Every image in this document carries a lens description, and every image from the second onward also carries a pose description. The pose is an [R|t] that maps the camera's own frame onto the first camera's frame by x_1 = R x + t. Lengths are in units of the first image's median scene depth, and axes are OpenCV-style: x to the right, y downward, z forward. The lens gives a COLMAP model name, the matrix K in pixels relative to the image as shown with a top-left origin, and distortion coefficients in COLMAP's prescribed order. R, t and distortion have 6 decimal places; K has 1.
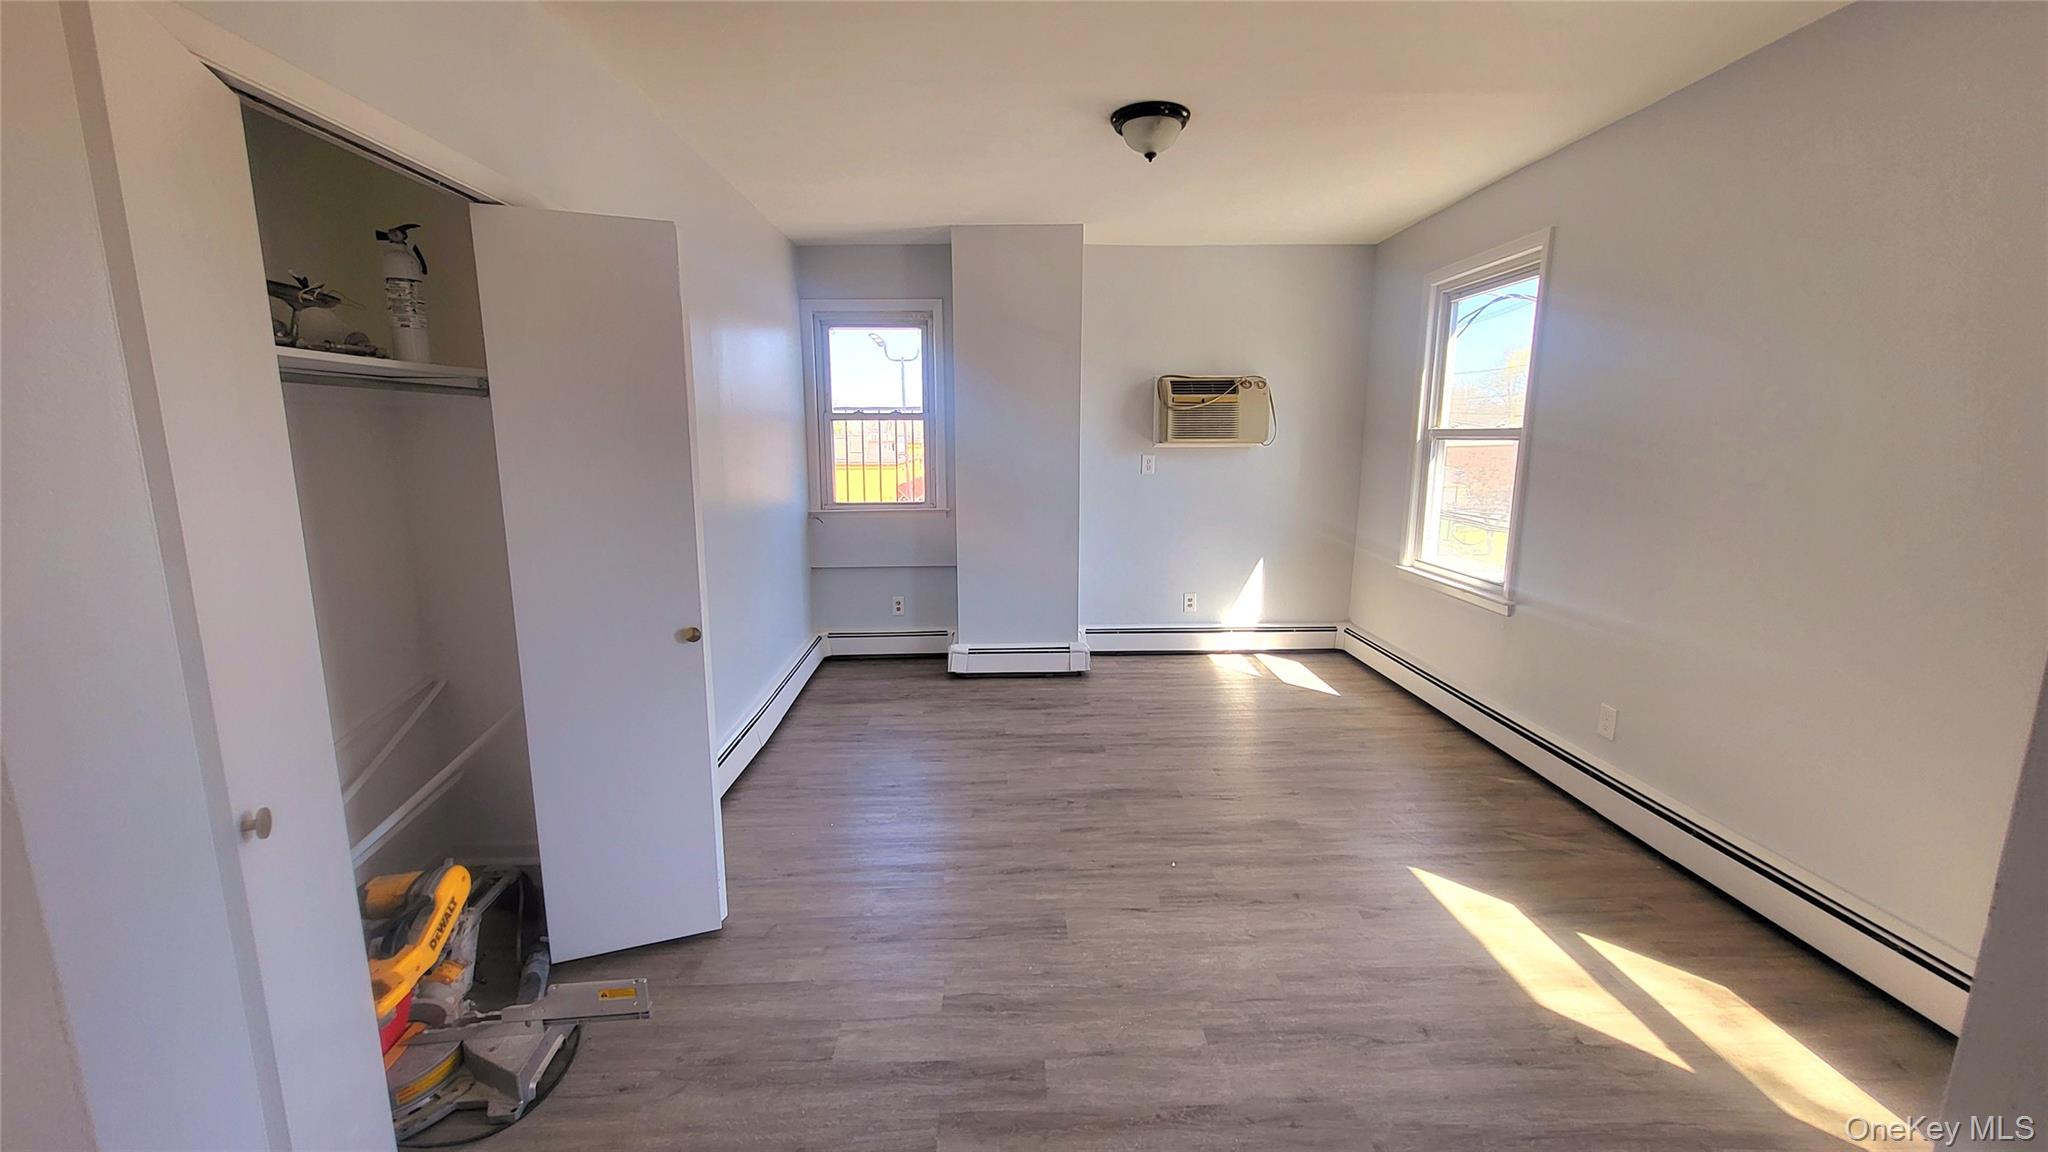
lens RADIAL K [[807.5, 0, 1015.3], [0, 807.5, 577.7], [0, 0, 1]] dist [-0.000083, -0.000311]
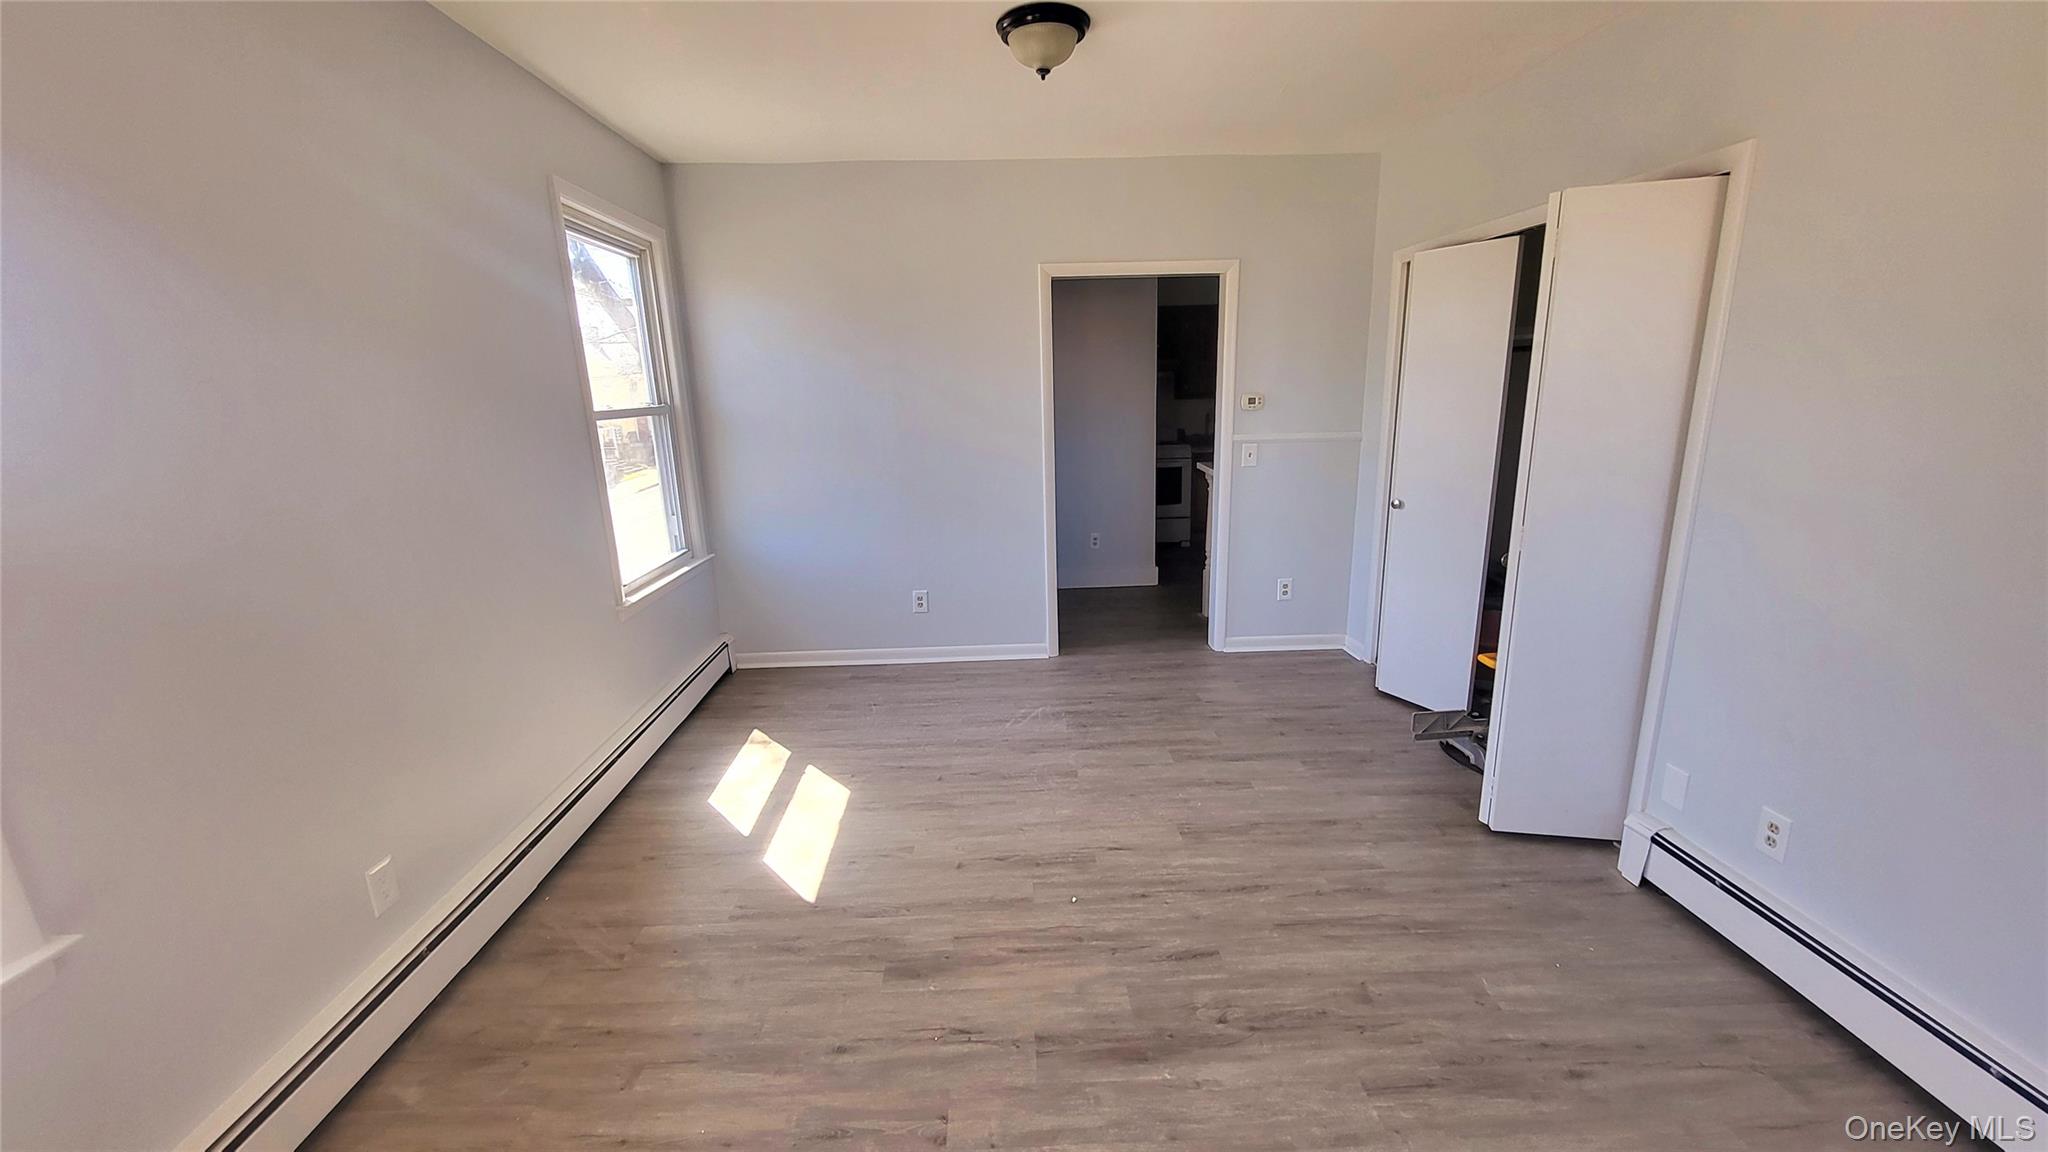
lens RADIAL K [[807.5, 0, 1015.3], [0, 807.5, 577.7], [0, 0, 1]] dist [-0.000083, -0.000311]
pose [[-0.999414, 0.034229, 0.000088, 0.239716], [0.031312, 0.913209, 0.406287, -0.310852], [0.013827, 0.406052, -0.913745, 1.604198]]
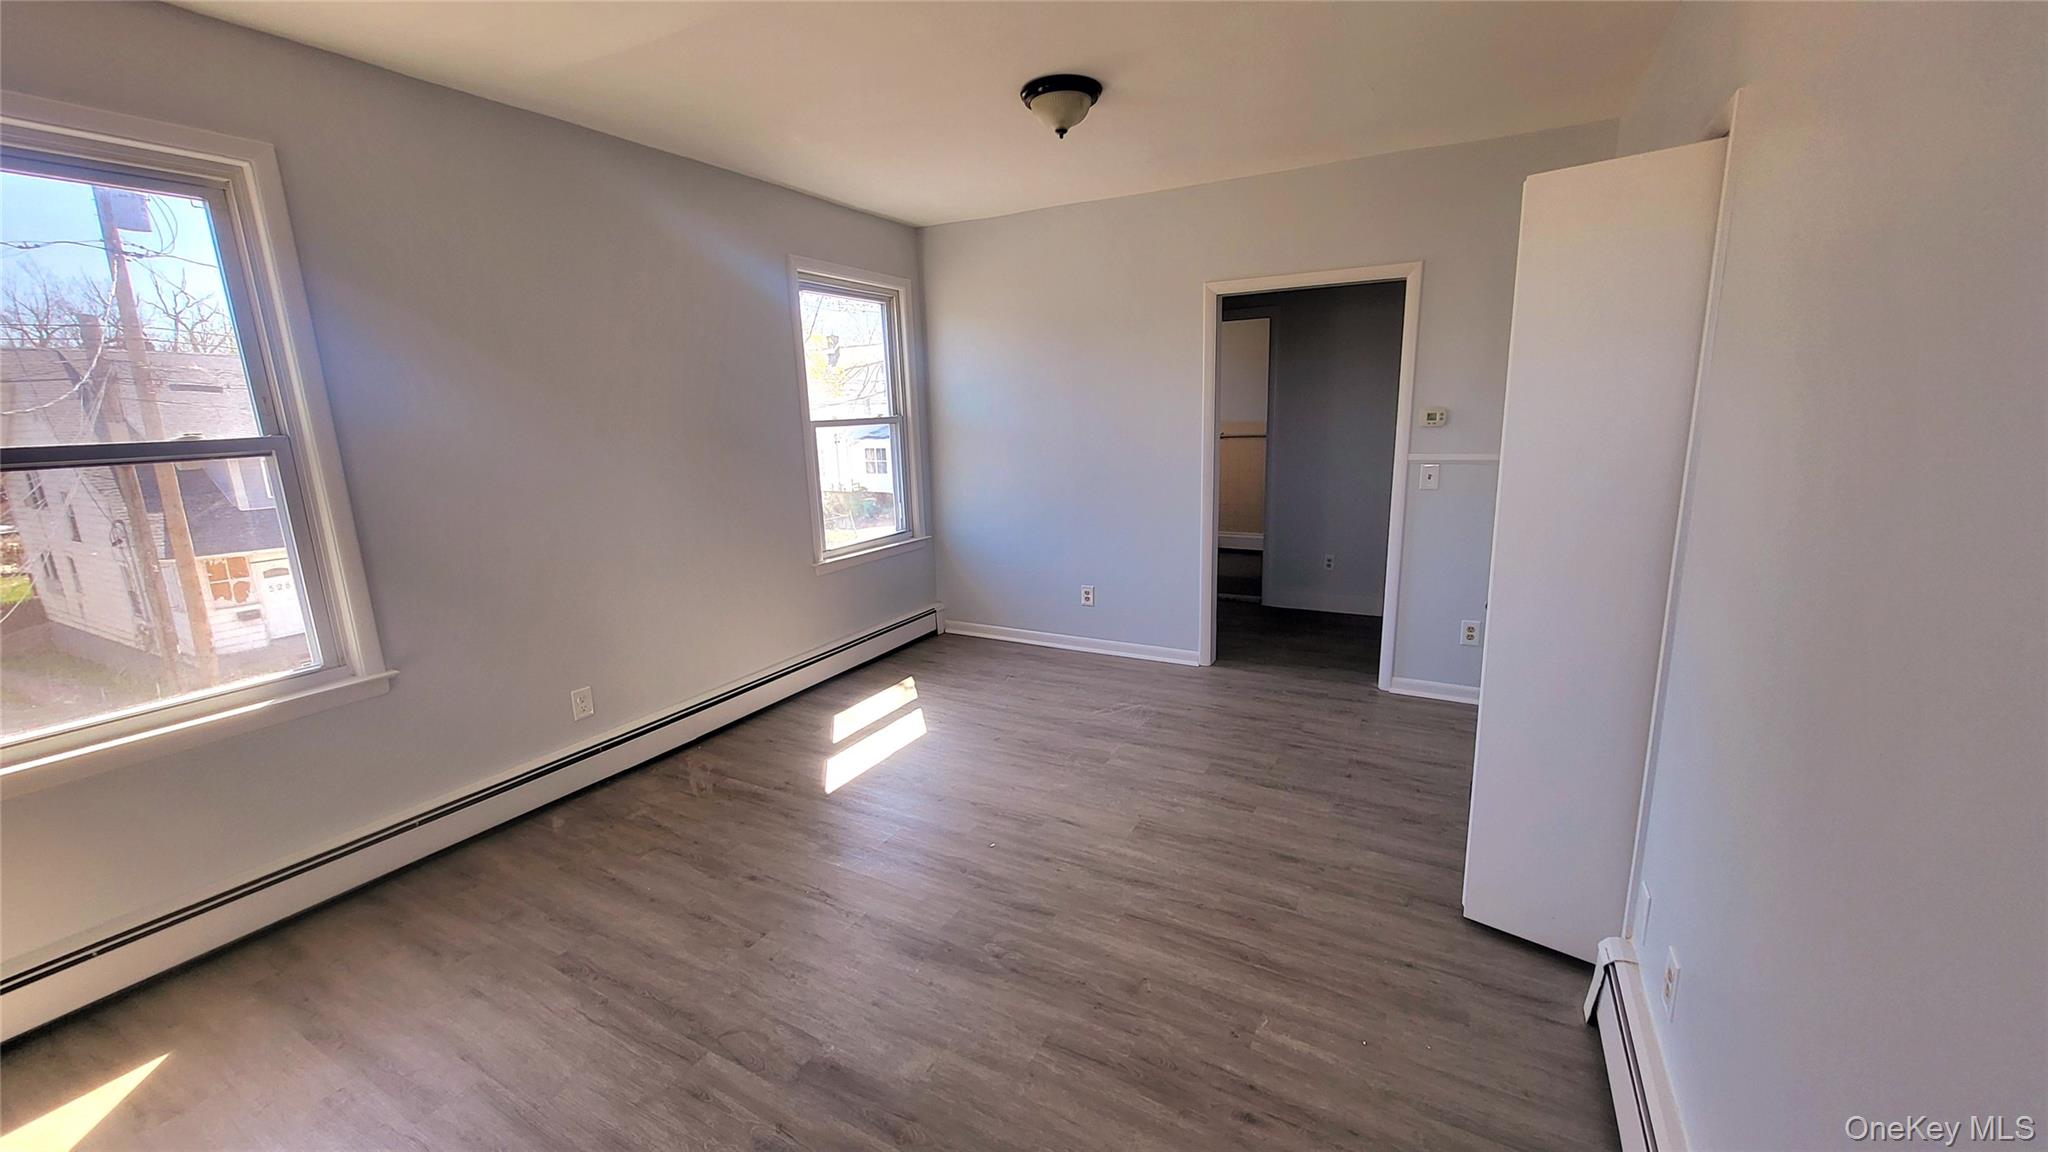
lens RADIAL K [[807.5, 0, 1015.3], [0, 807.5, 577.7], [0, 0, 1]] dist [-0.000083, -0.000311]
pose [[-0.859750, -0.075263, 0.505140, -0.306113], [0.126013, 0.927240, 0.352629, -0.300976], [-0.494926, 0.366827, -0.787710, 1.608993]]
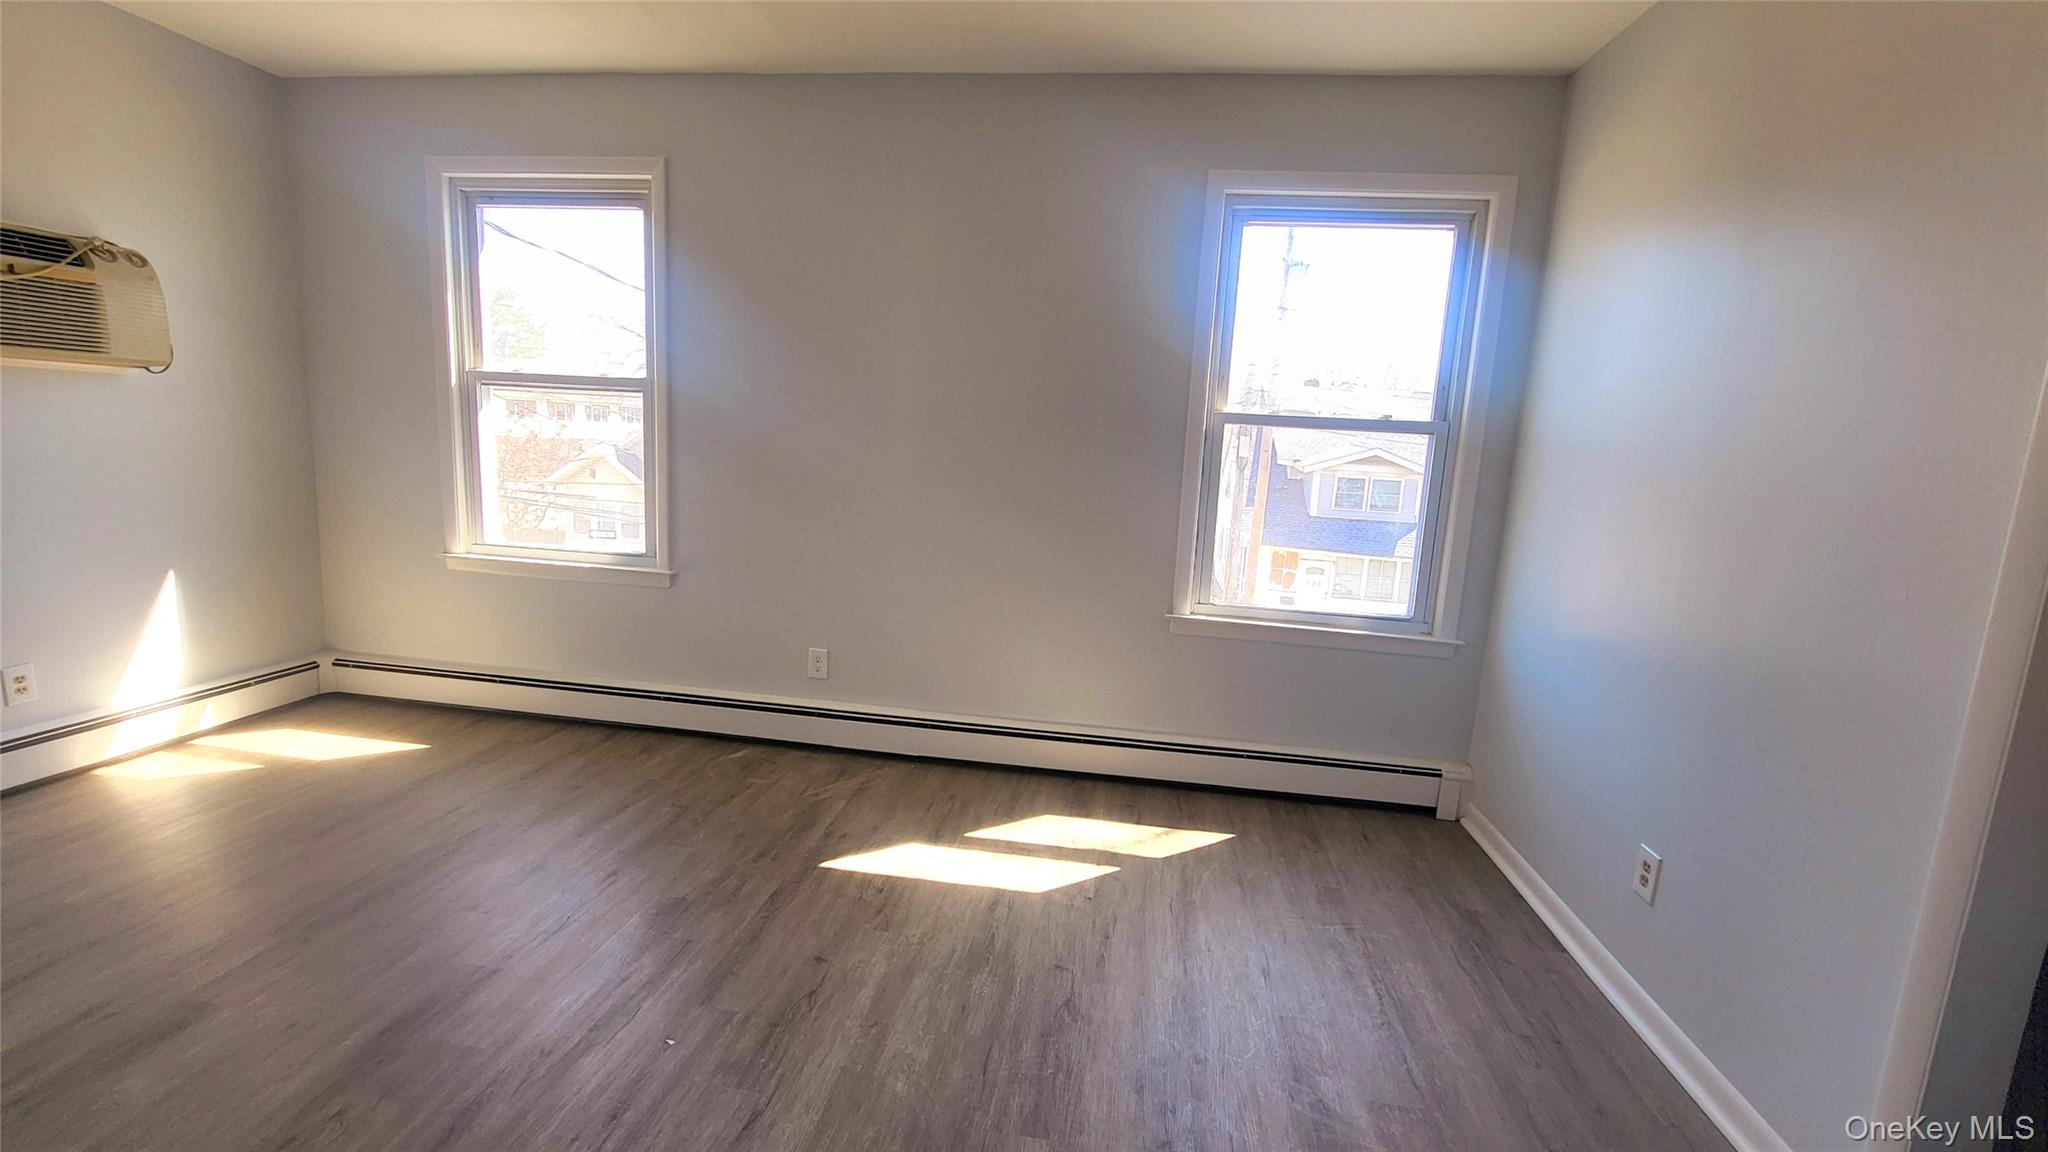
lens RADIAL K [[865.7, 0, 1014.4], [0, 865.7, 579.5], [0, 0, 1]] dist [-0.000169, -0.000027]
pose [[0.166778, -0.144872, 0.975293, -0.348551], [0.120710, 0.984706, 0.125629, -0.046692], [-0.978578, 0.096775, 0.181715, 0.565780]]
